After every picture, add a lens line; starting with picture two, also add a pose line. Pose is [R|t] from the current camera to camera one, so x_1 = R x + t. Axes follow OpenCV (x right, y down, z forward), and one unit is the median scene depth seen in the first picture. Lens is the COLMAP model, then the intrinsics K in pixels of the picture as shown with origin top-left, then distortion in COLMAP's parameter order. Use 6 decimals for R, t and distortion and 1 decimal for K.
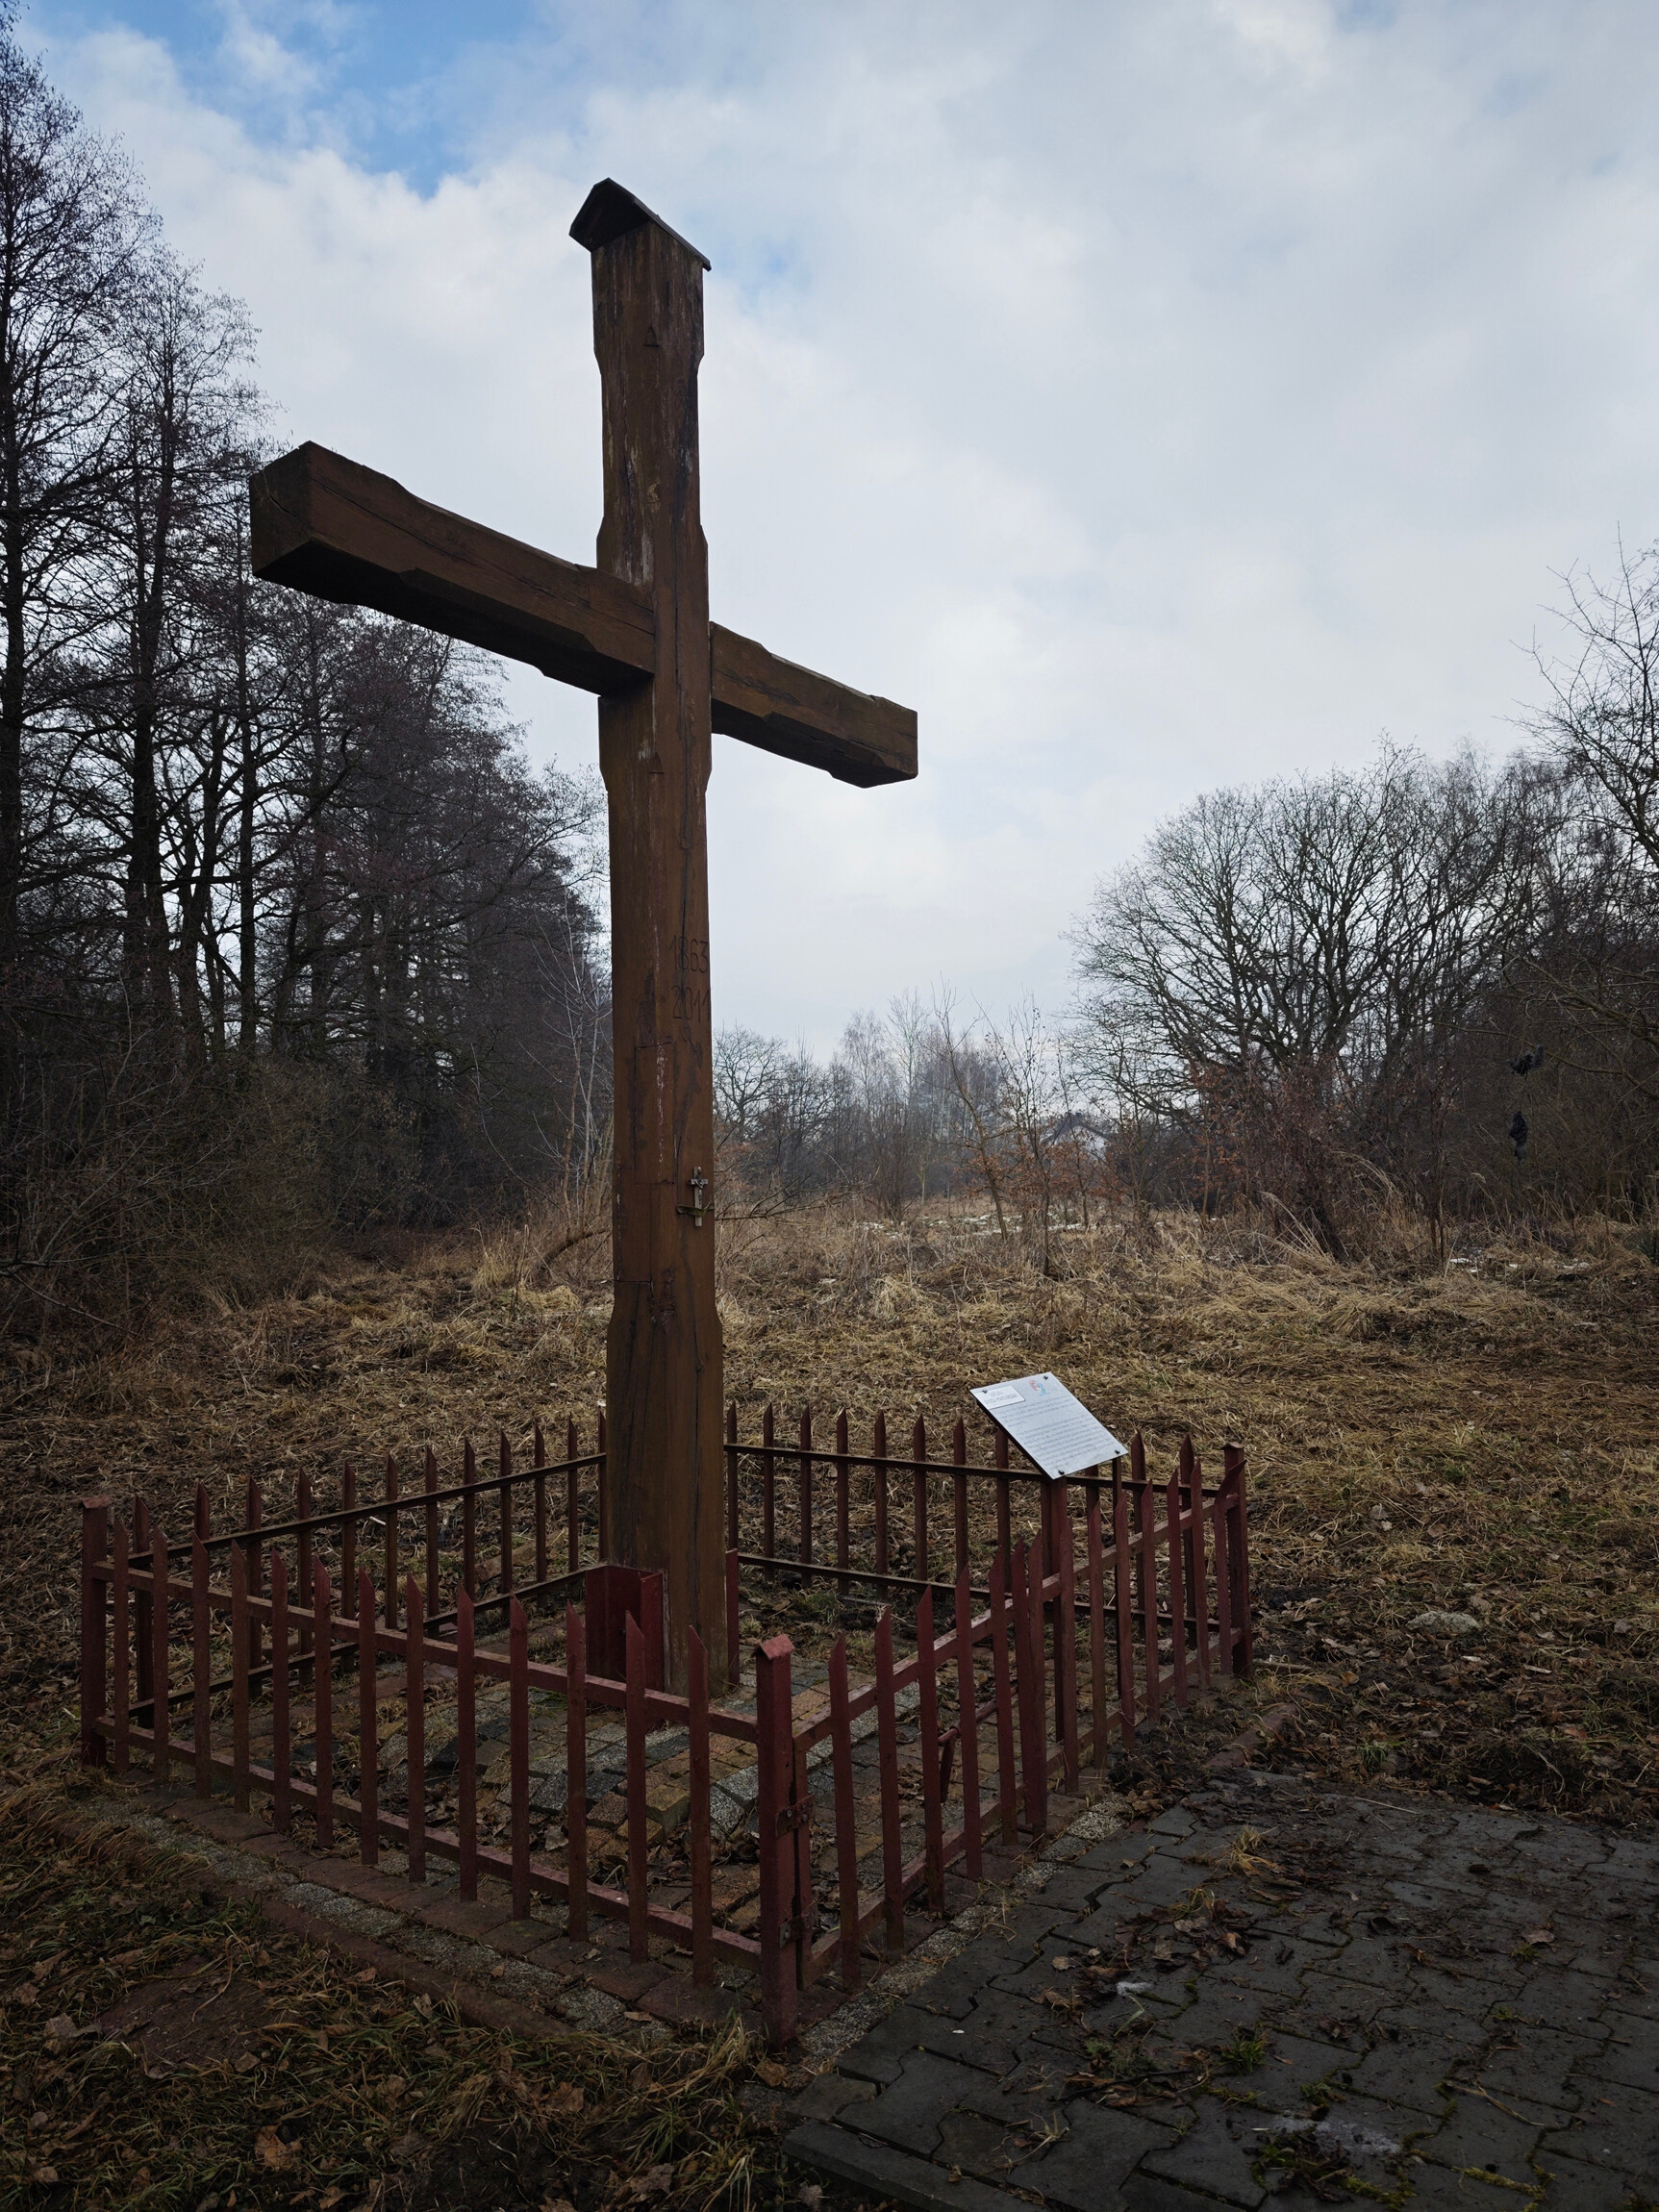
lens RADIAL K [[1577.2, 0, 829.5], [0, 1577.2, 1106.0], [0, 0, 1]] dist [0.046097, -0.134096]
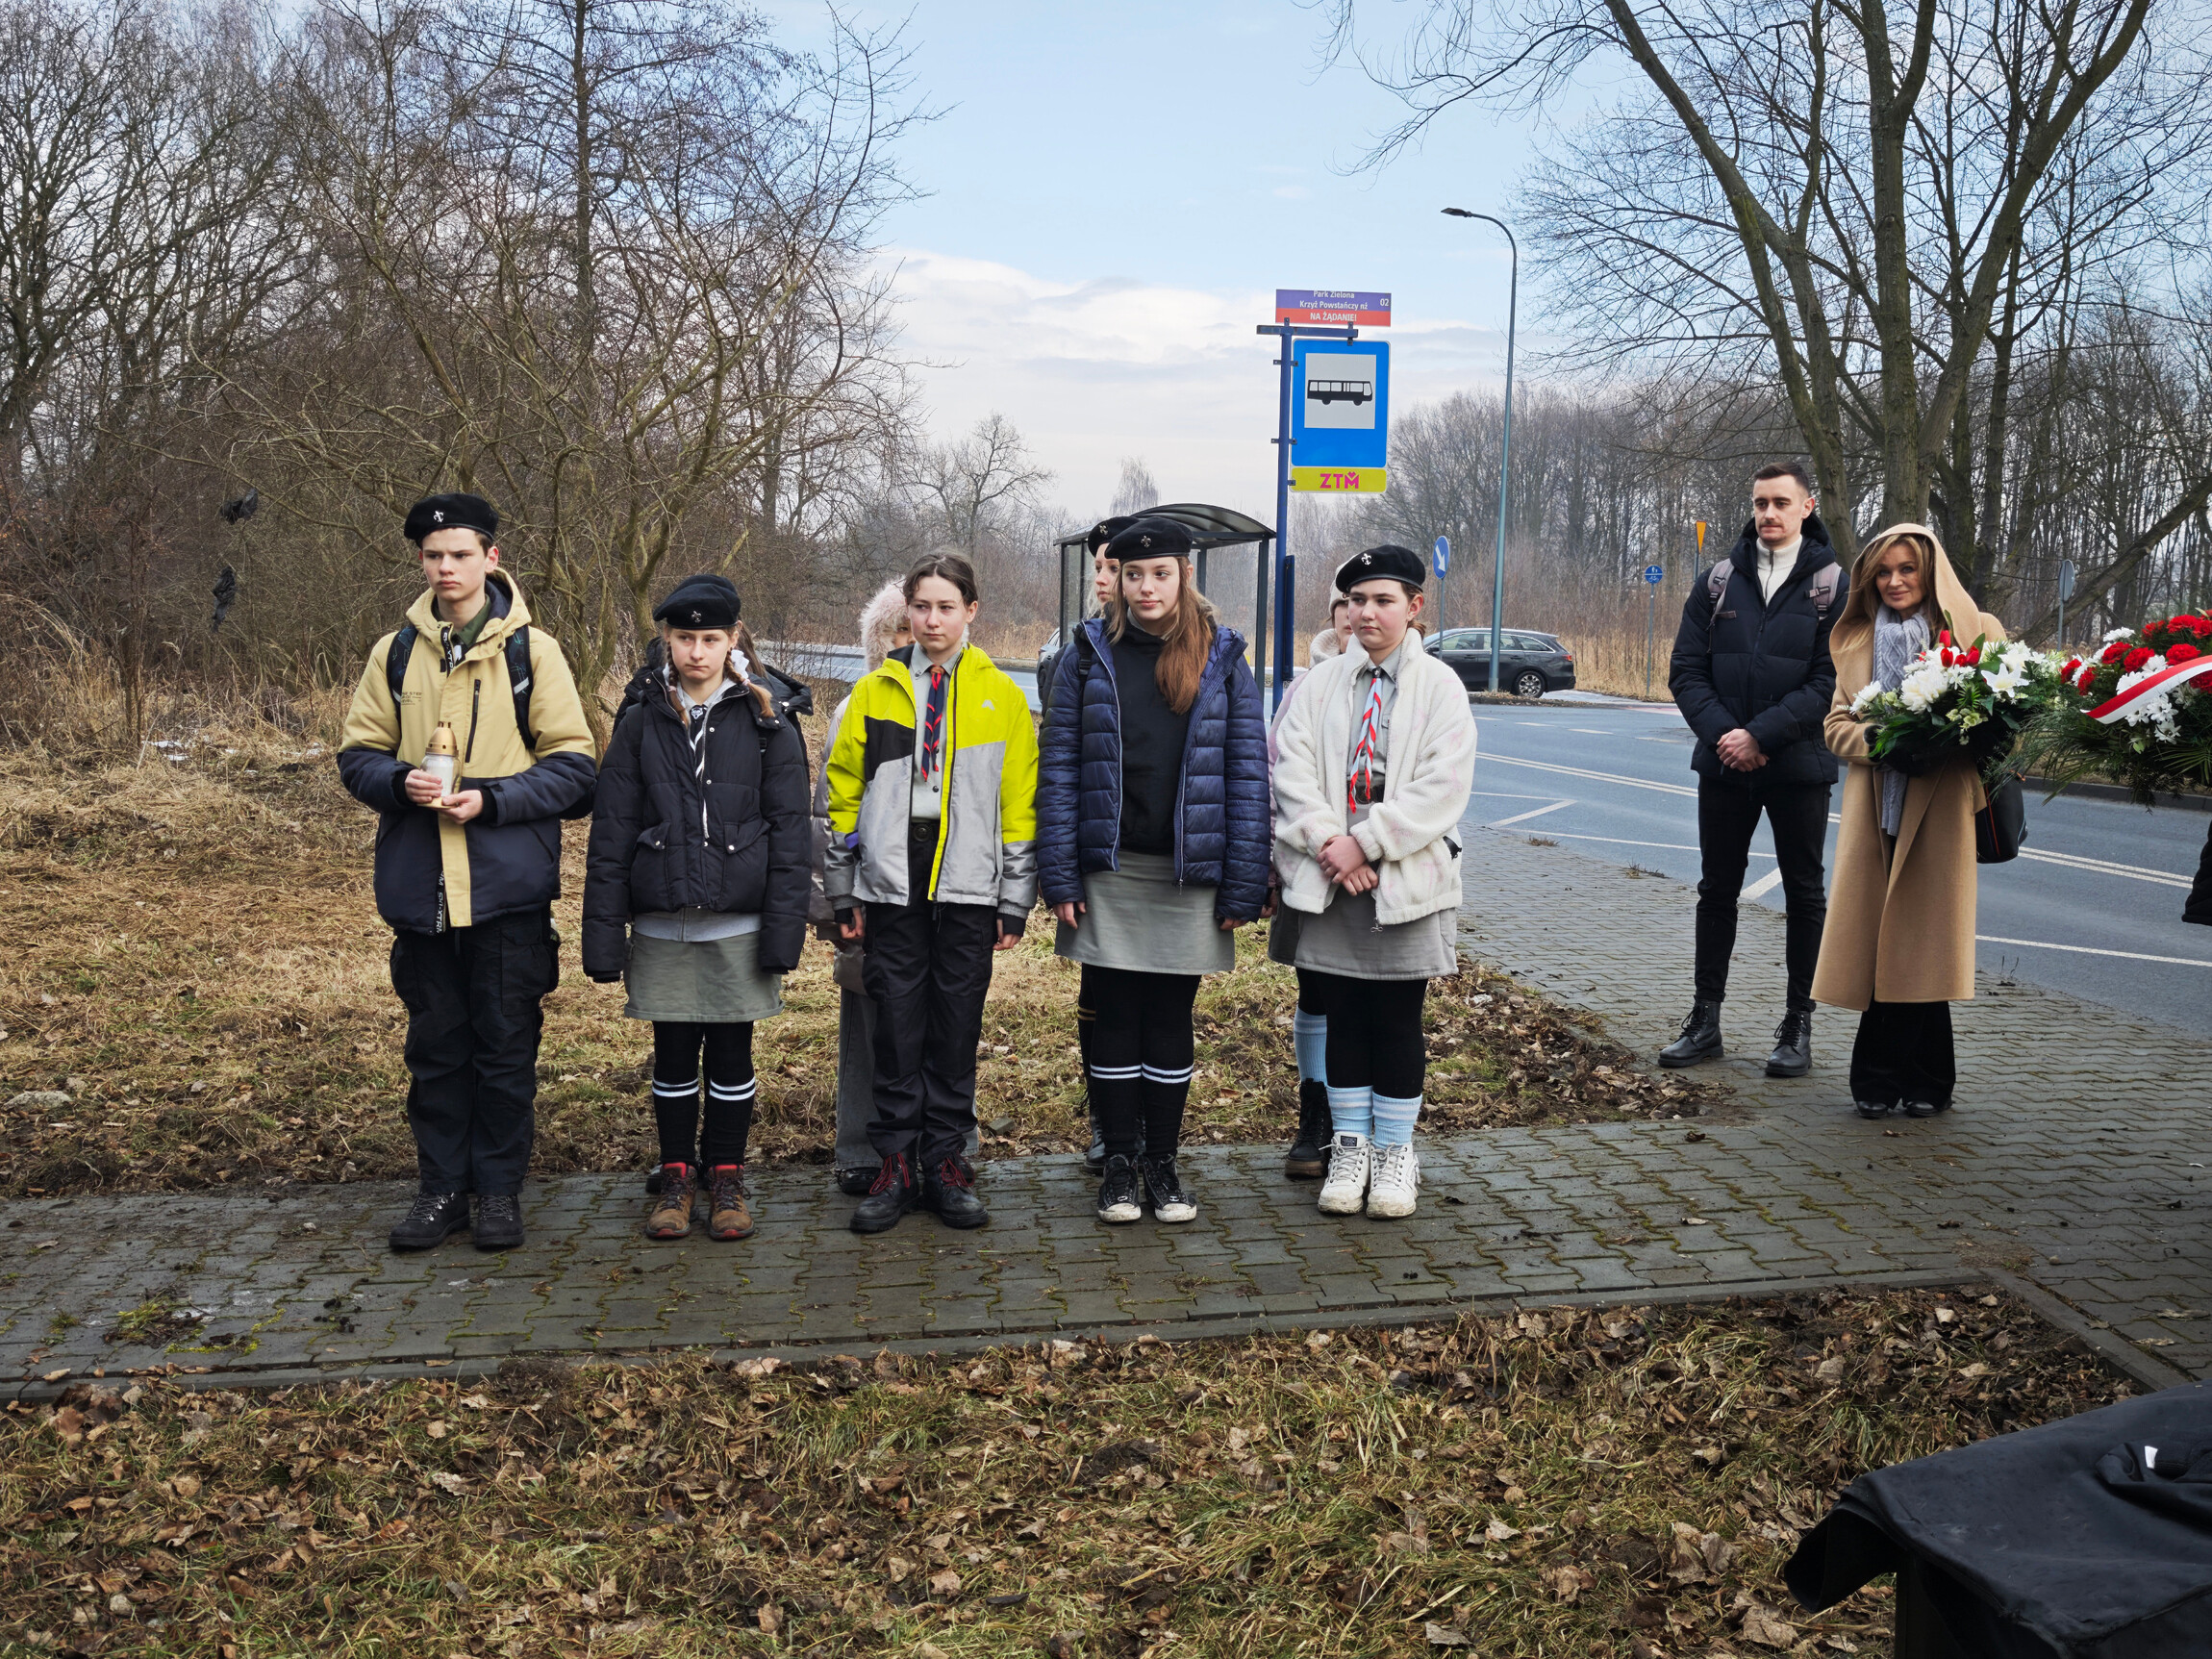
lens RADIAL K [[2290.8, 0, 1106.0], [0, 2290.8, 829.5], [0, 0, 1]] dist [-0.005186, -0.008345]
pose [[0.730471, -0.017325, 0.682724, -0.049191], [-0.077311, 0.991154, 0.107870, -0.028546], [-0.678554, -0.131578, 0.722670, -0.207178]]
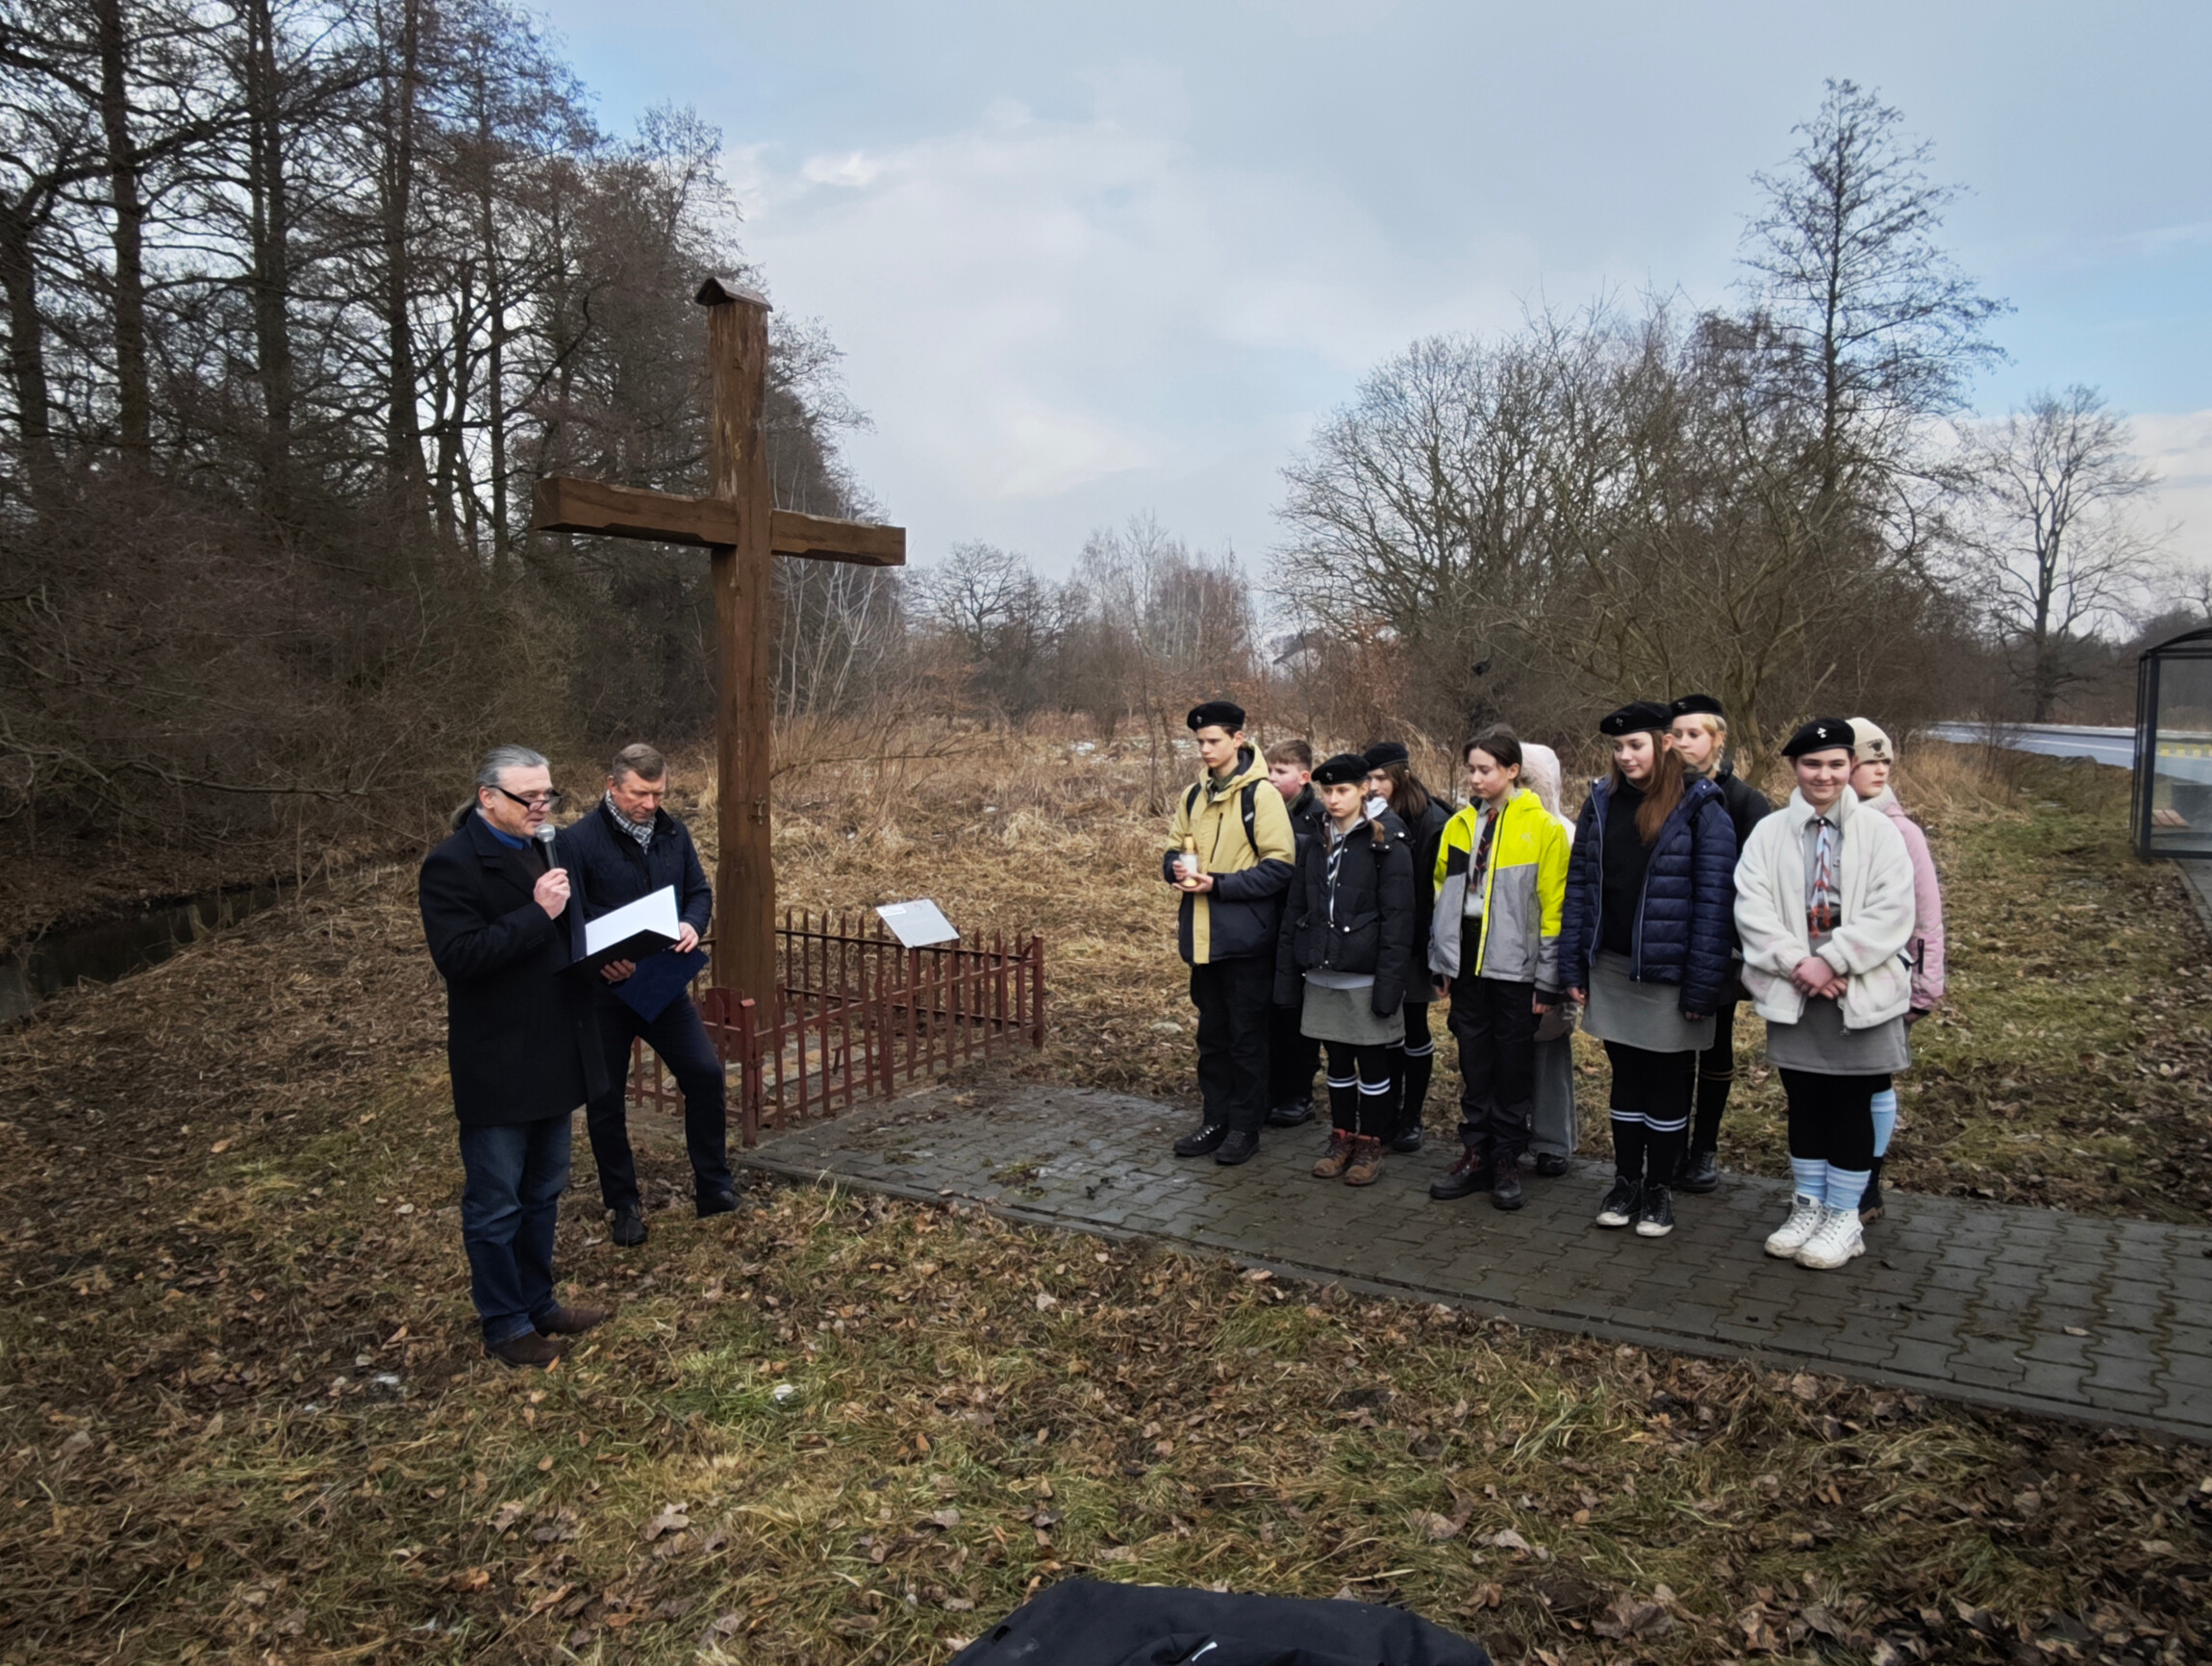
lens RADIAL K [[1474.3, 0, 1106.0], [0, 1474.3, 833.0], [0, 0, 1]] dist [-0.021846, 0.001720]
pose [[0.998987, 0.022239, 0.039109, 0.080444], [-0.027358, 0.990376, 0.135670, -0.050441], [-0.035715, -0.136603, 0.989982, -0.248854]]
